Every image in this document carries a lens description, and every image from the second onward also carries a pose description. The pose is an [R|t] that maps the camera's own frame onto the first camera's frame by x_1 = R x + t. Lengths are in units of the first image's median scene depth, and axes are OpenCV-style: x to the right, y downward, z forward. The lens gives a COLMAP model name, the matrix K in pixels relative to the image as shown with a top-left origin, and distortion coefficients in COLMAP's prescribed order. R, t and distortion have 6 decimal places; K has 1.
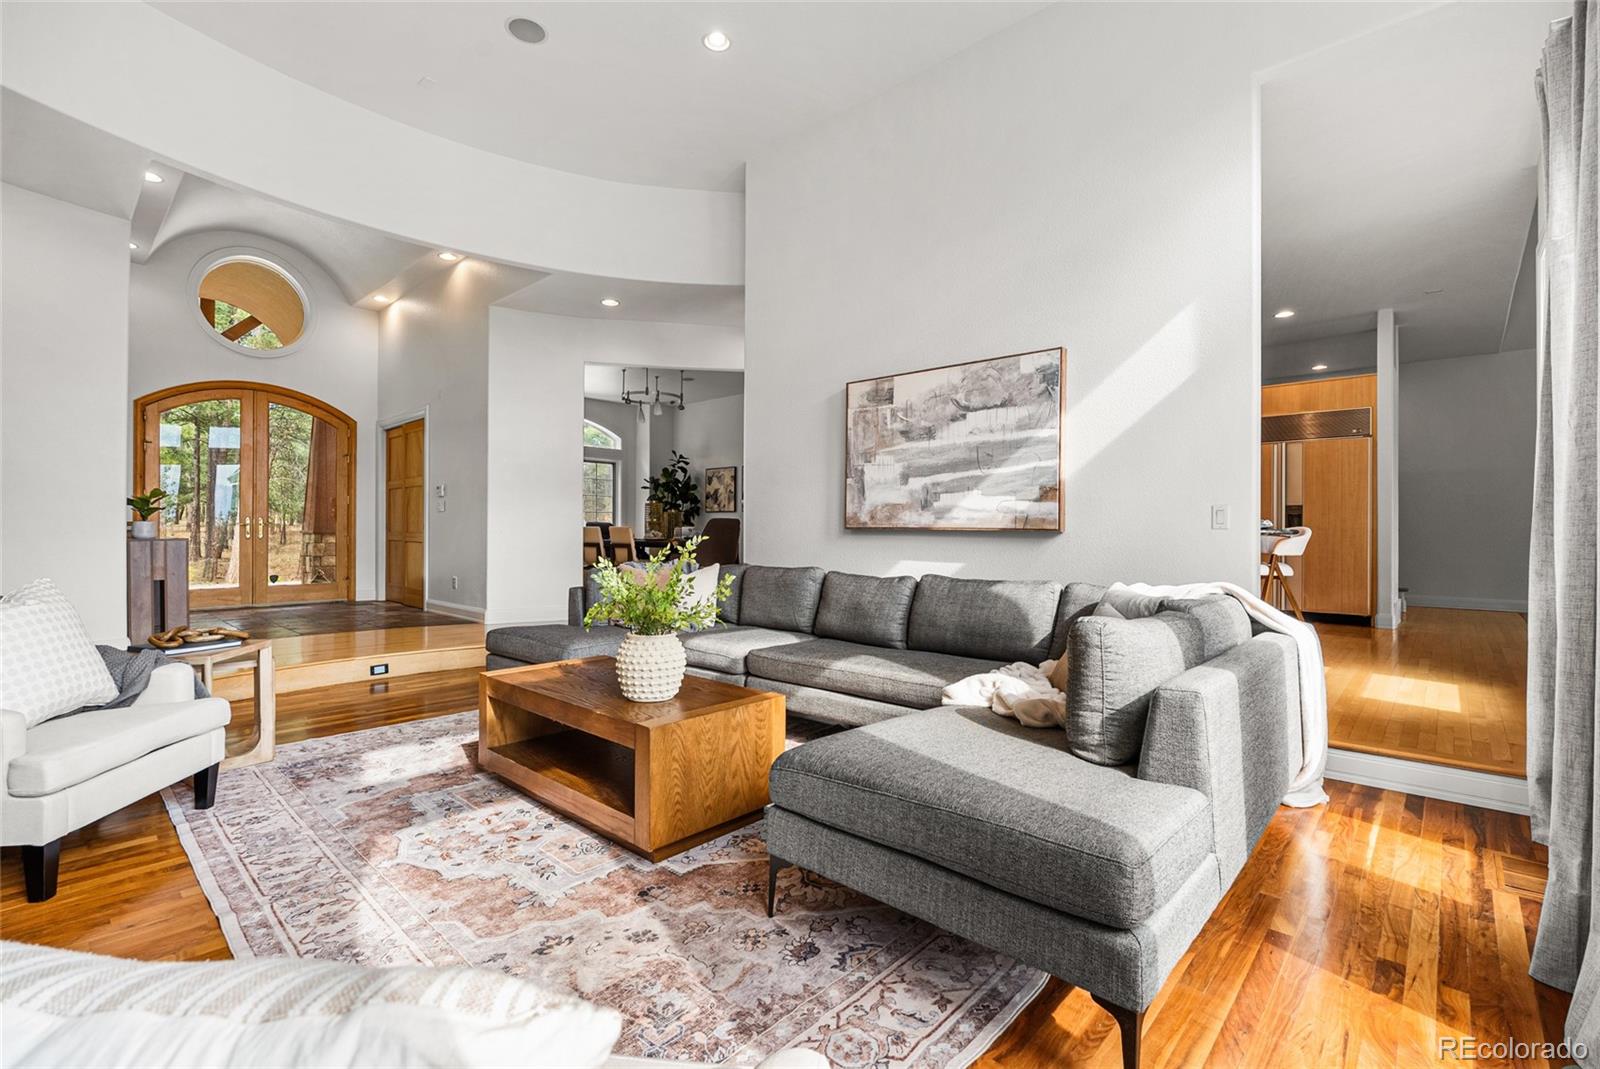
lens RADIAL K [[708.1, 0, 809.8], [0, 708.1, 528.3], [0, 0, 1]] dist [-0.007036, 0.001153]
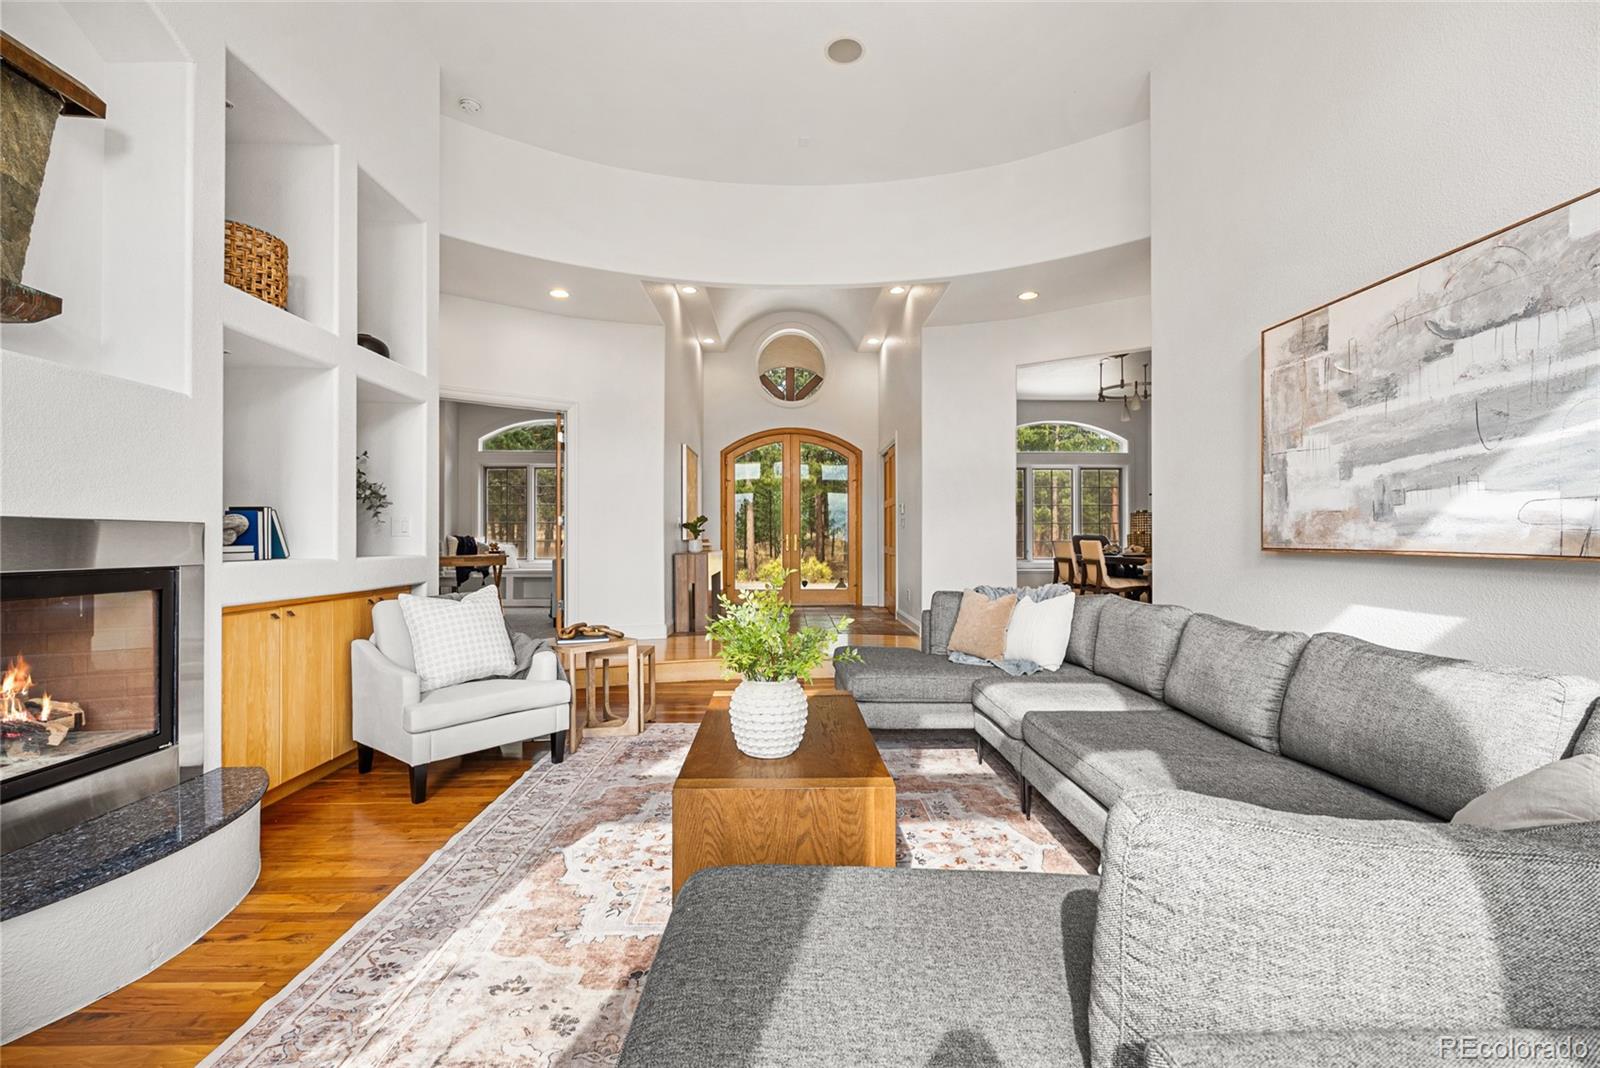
lens RADIAL K [[708.1, 0, 800.0], [0, 708.1, 533.8], [0, 0, 1]] dist [-0.007036, 0.001153]
pose [[0.689246, -0.009138, -0.724470, 0.264443], [0.005334, 0.999957, -0.007538, -0.013335], [0.724508, 0.001331, 0.689265, 0.258068]]
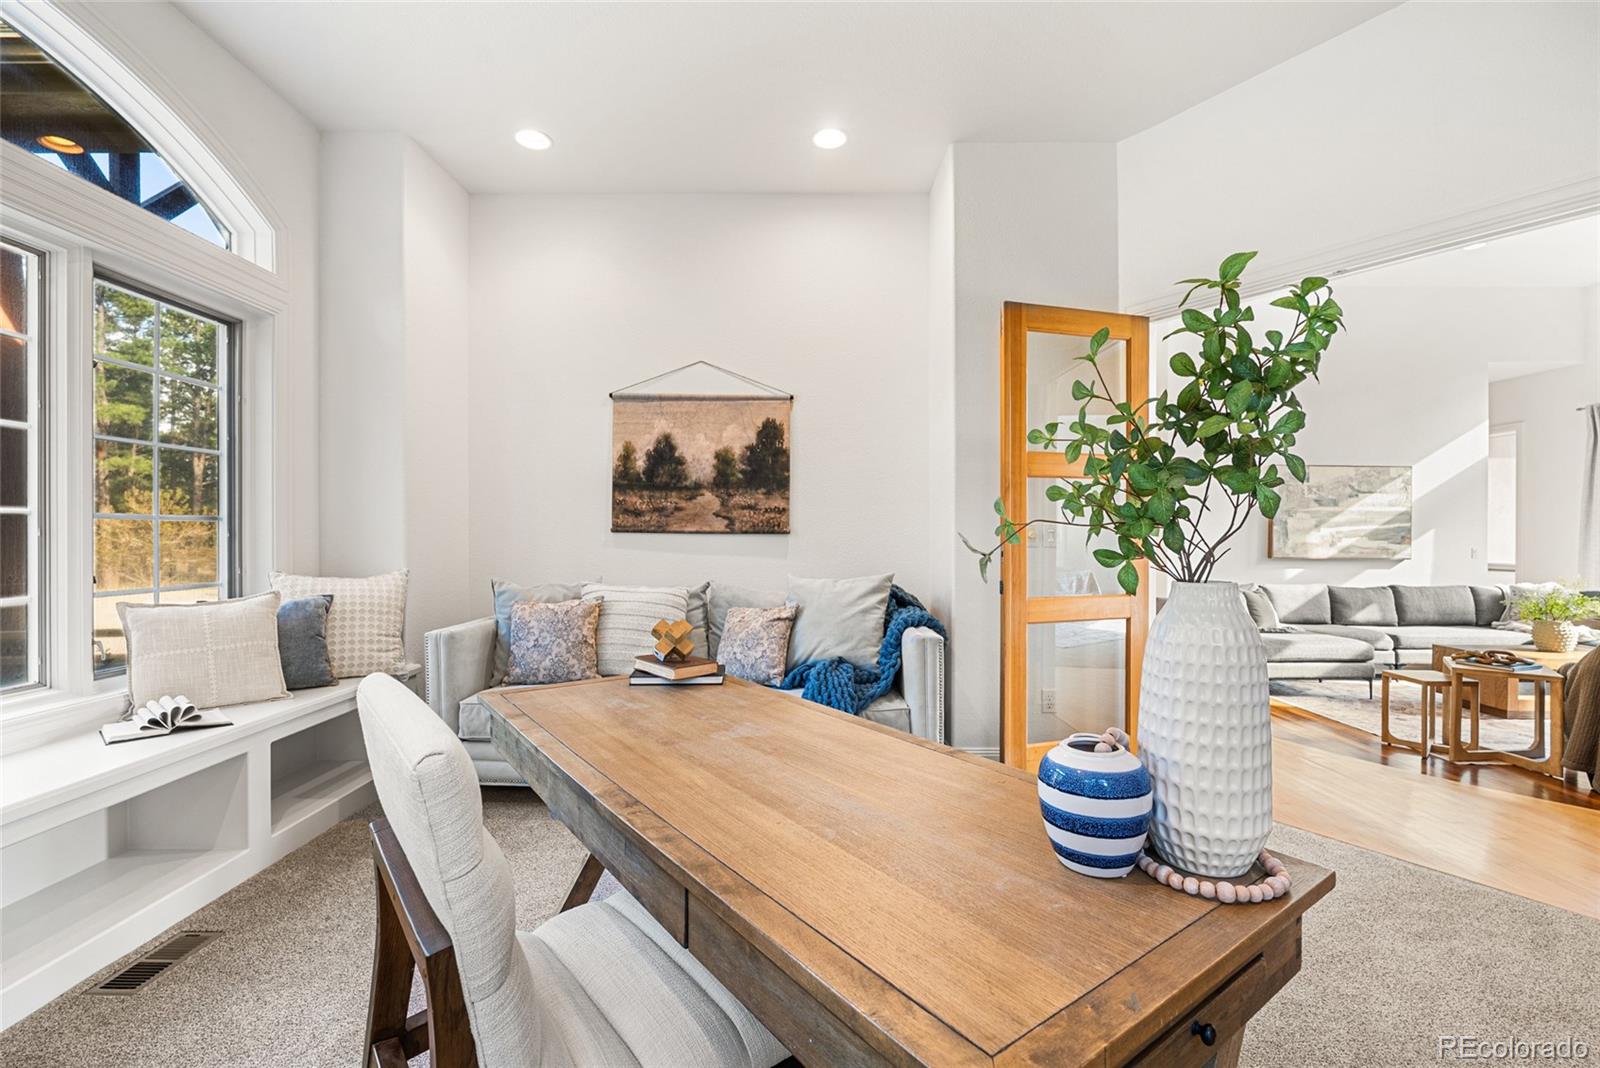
lens RADIAL K [[708.1, 0, 798.8], [0, 708.1, 538.9], [0, 0, 1]] dist [-0.007036, 0.001153]
pose [[0.742616, 0.000710, 0.669717, -2.018452], [-0.003145, 0.999992, 0.002427, -0.048047], [-0.669710, -0.003908, 0.742613, 0.618512]]
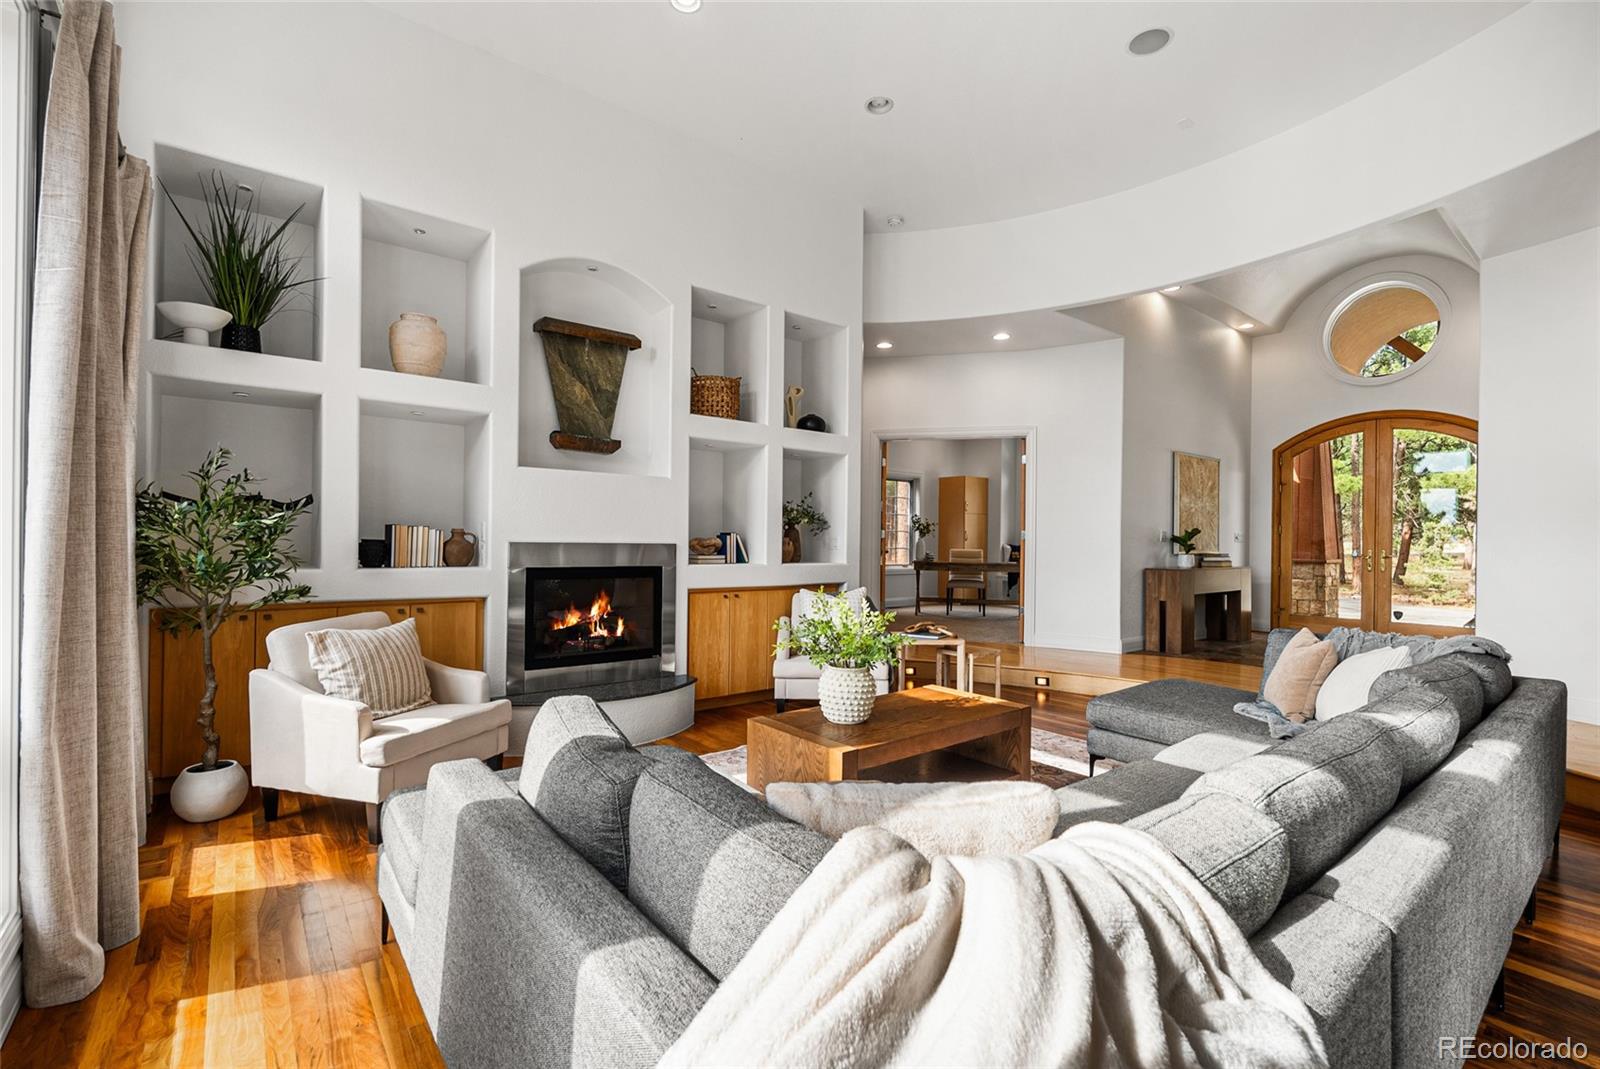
lens RADIAL K [[708.1, 0, 785.0], [0, 708.1, 542.4], [0, 0, 1]] dist [-0.007036, 0.001153]
pose [[-0.162666, -0.000426, -0.986681, 0.578067], [-0.010213, 0.999947, 0.001252, -0.034944], [0.986628, 0.010280, -0.162661, 0.657252]]
